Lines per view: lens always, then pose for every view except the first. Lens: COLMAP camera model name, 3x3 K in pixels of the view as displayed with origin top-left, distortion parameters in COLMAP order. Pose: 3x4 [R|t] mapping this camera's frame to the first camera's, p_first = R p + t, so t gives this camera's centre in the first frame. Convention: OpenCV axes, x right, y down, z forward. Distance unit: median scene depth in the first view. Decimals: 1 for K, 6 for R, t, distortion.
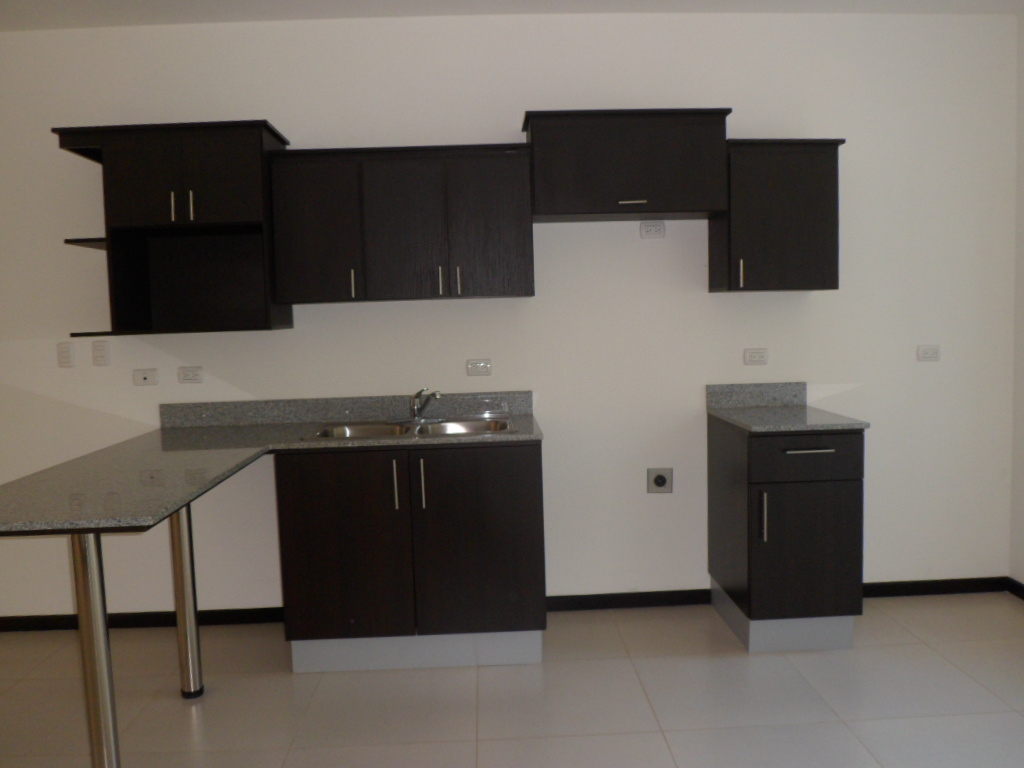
lens RADIAL K [[949.0, 0, 512.0], [0, 949.0, 384.0], [0, 0, 1]] dist [-0.004535, -0.000307]
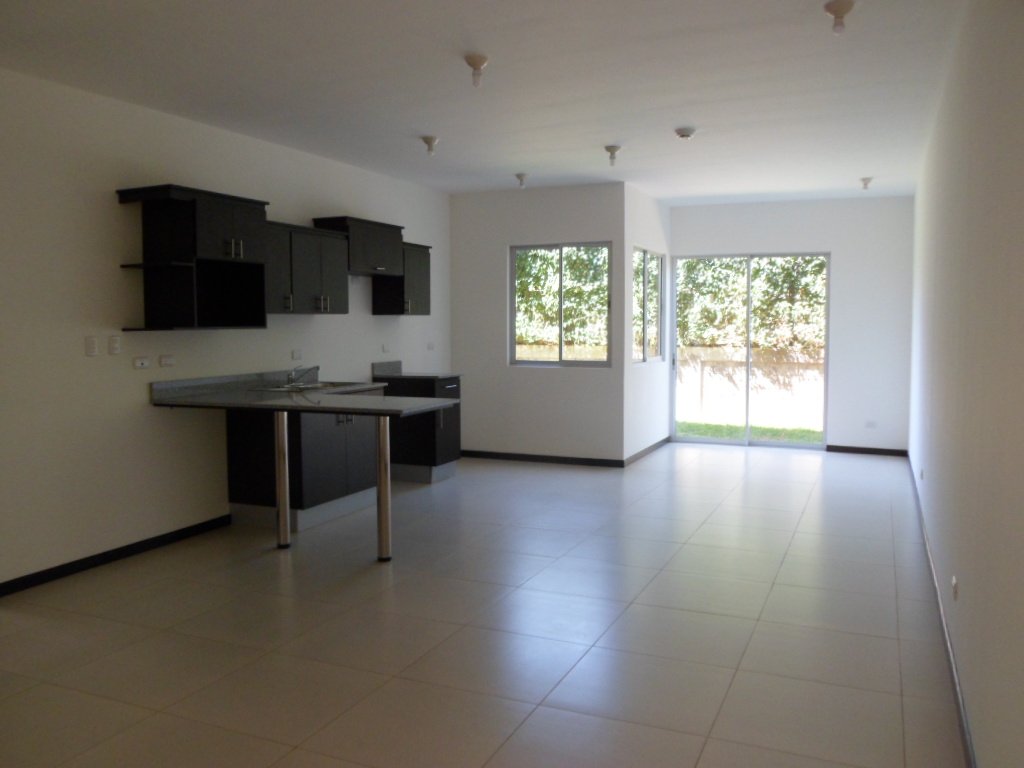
lens RADIAL K [[949.0, 0, 512.0], [0, 949.0, 384.0], [0, 0, 1]] dist [-0.004535, -0.000307]
pose [[0.443631, -0.035470, 0.895507, -1.455738], [0.064304, 0.997901, 0.007669, 0.049286], [-0.893900, 0.054183, 0.444981, -0.109362]]
